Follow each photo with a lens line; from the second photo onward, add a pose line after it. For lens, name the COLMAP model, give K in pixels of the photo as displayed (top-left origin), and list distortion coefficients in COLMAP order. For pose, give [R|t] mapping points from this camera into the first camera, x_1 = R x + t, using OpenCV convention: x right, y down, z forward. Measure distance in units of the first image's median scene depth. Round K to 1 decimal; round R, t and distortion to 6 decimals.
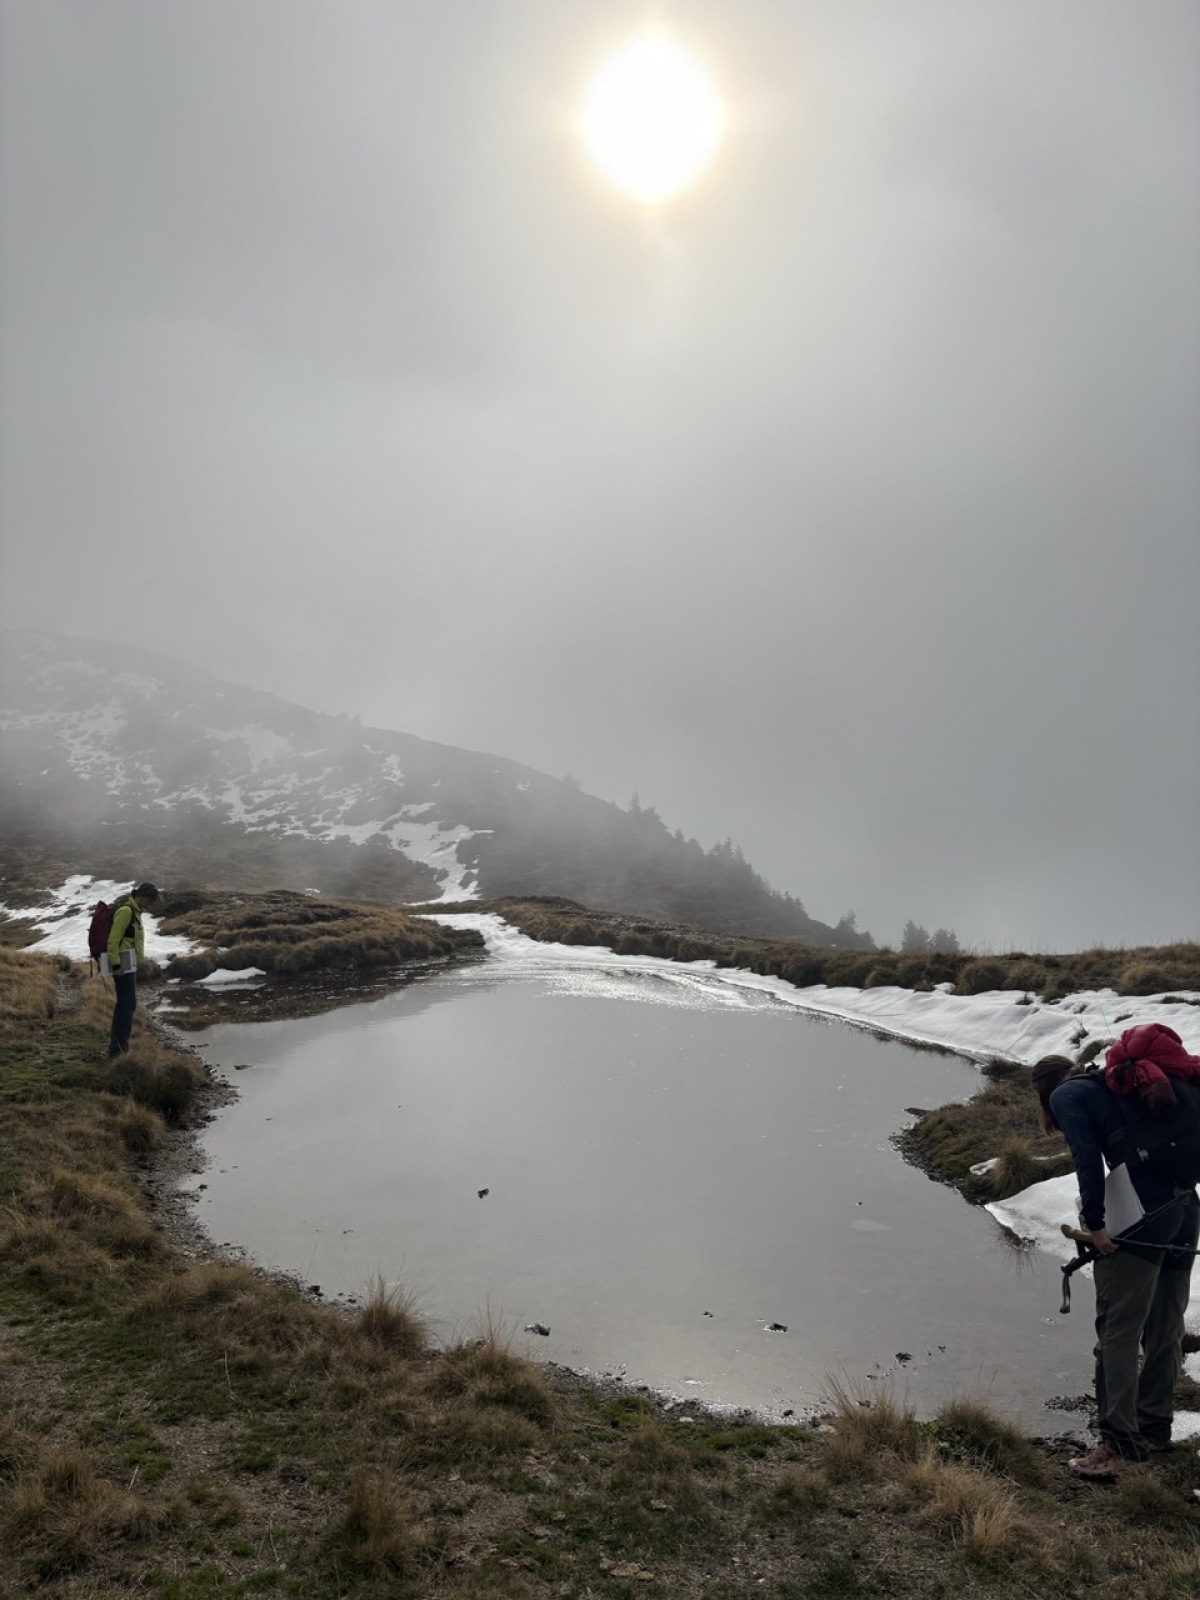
lens RADIAL K [[1211.7, 0, 598.2], [0, 1211.7, 803.6], [0, 0, 1]] dist [0.005959, 0.003989]
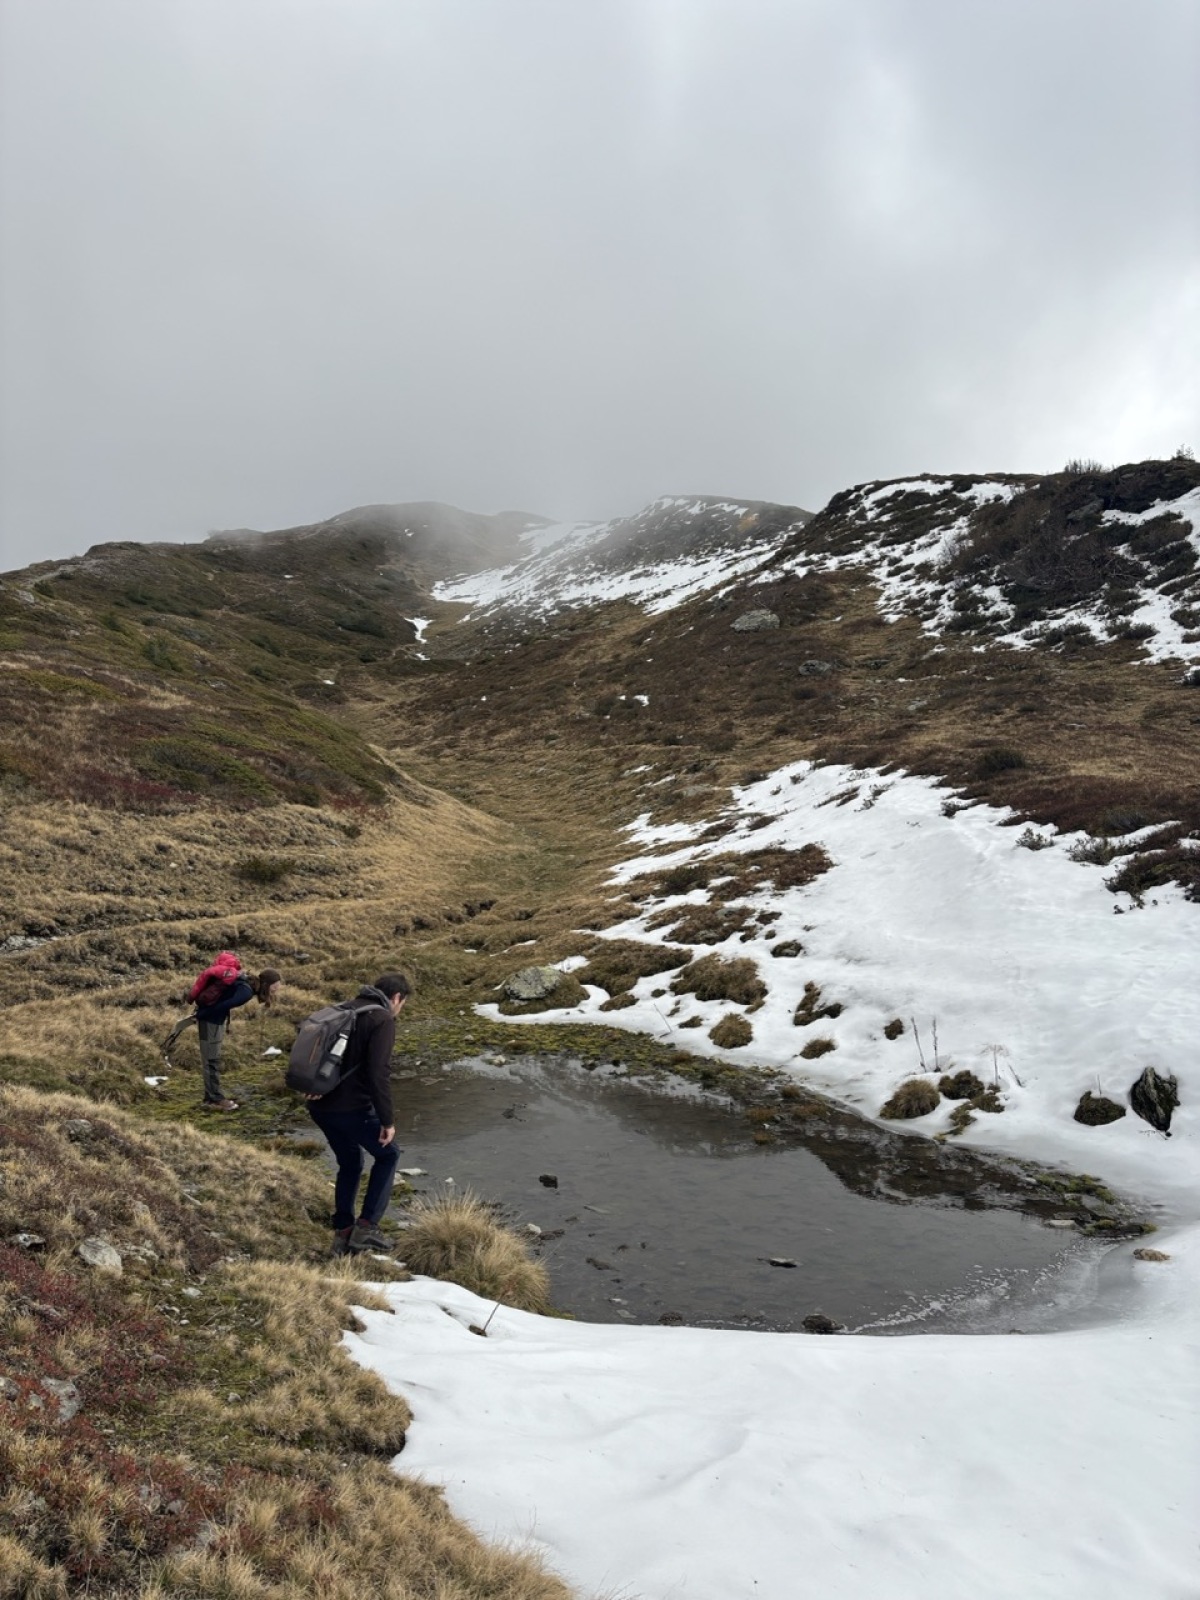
lens RADIAL K [[1211.7, 0, 602.8], [0, 1211.7, 799.4], [0, 0, 1]] dist [0.005959, 0.003989]
pose [[0.752205, 0.010248, -0.658850, -0.133984], [0.015941, 0.999303, 0.033744, 0.042264], [0.658736, -0.035885, 0.751518, 0.443953]]
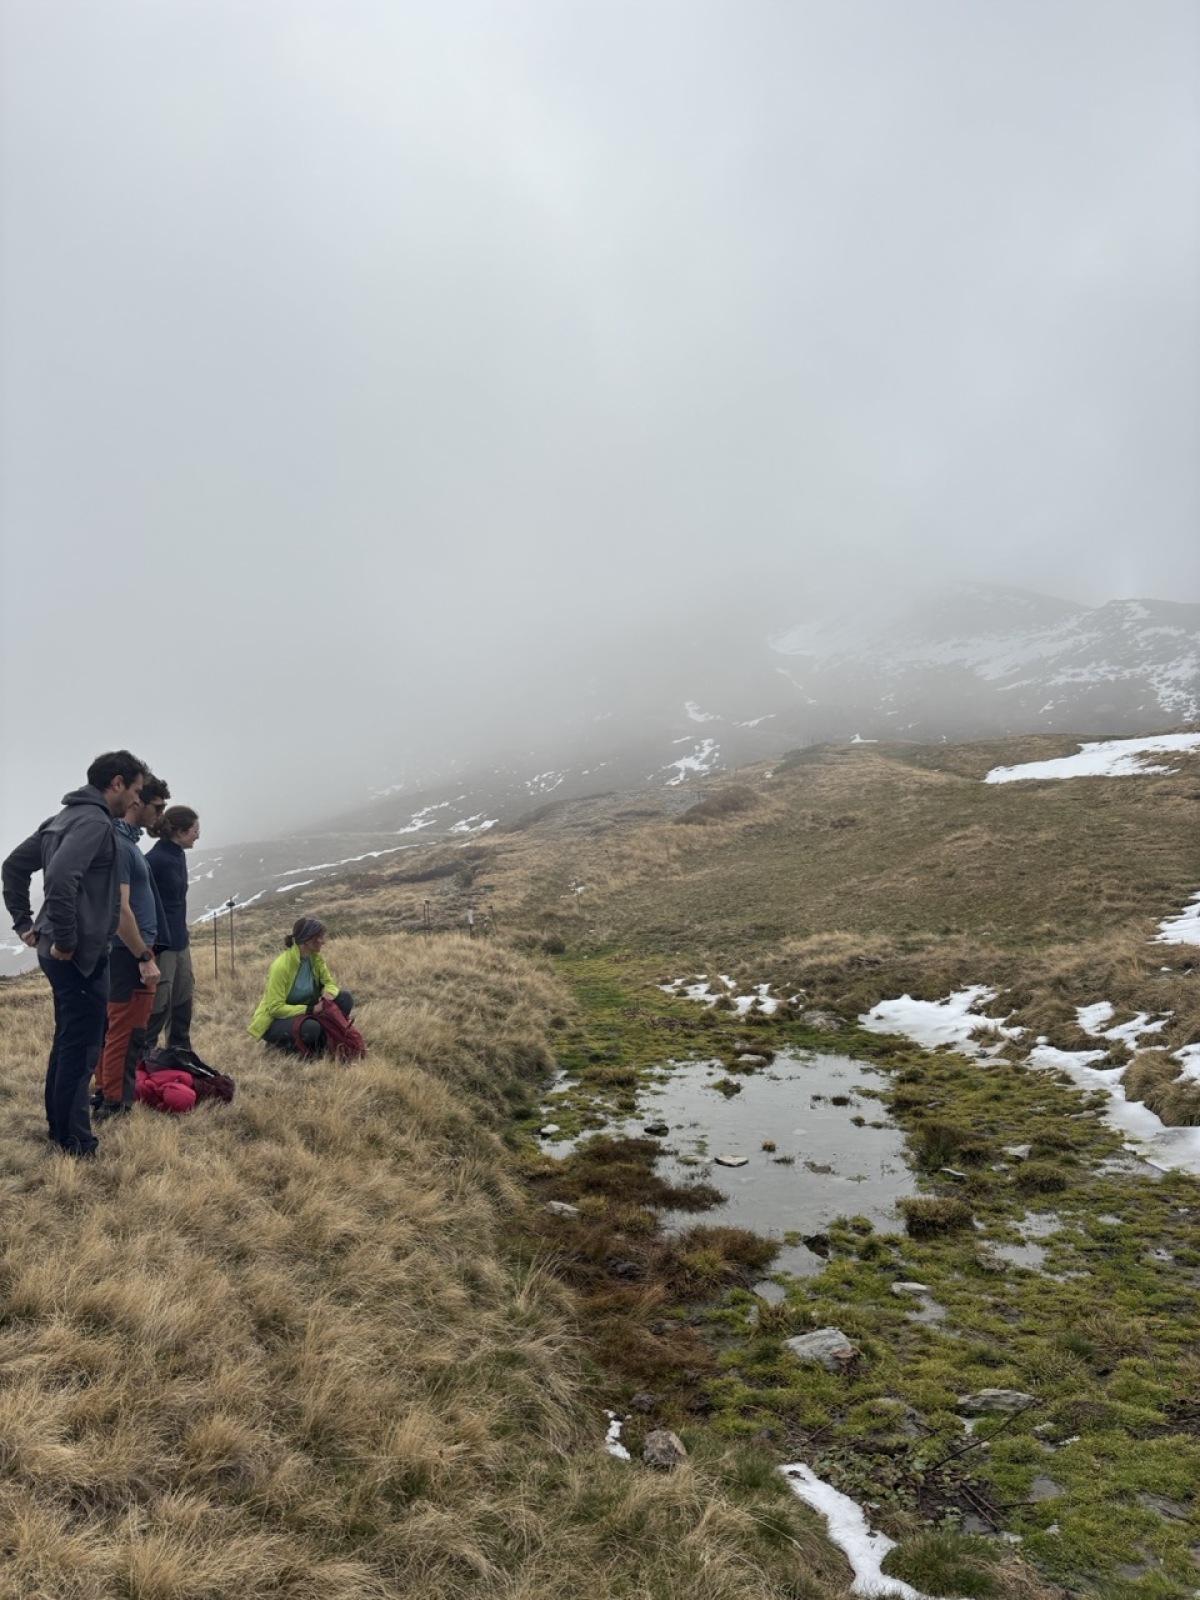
lens RADIAL K [[1211.7, 0, 594.9], [0, 1211.7, 794.8], [0, 0, 1]] dist [0.005959, 0.003989]
pose [[0.660486, 0.006545, -0.750810, 0.210919], [0.026372, 0.999143, 0.031908, 0.014355], [0.750375, -0.040875, 0.659747, -0.468849]]
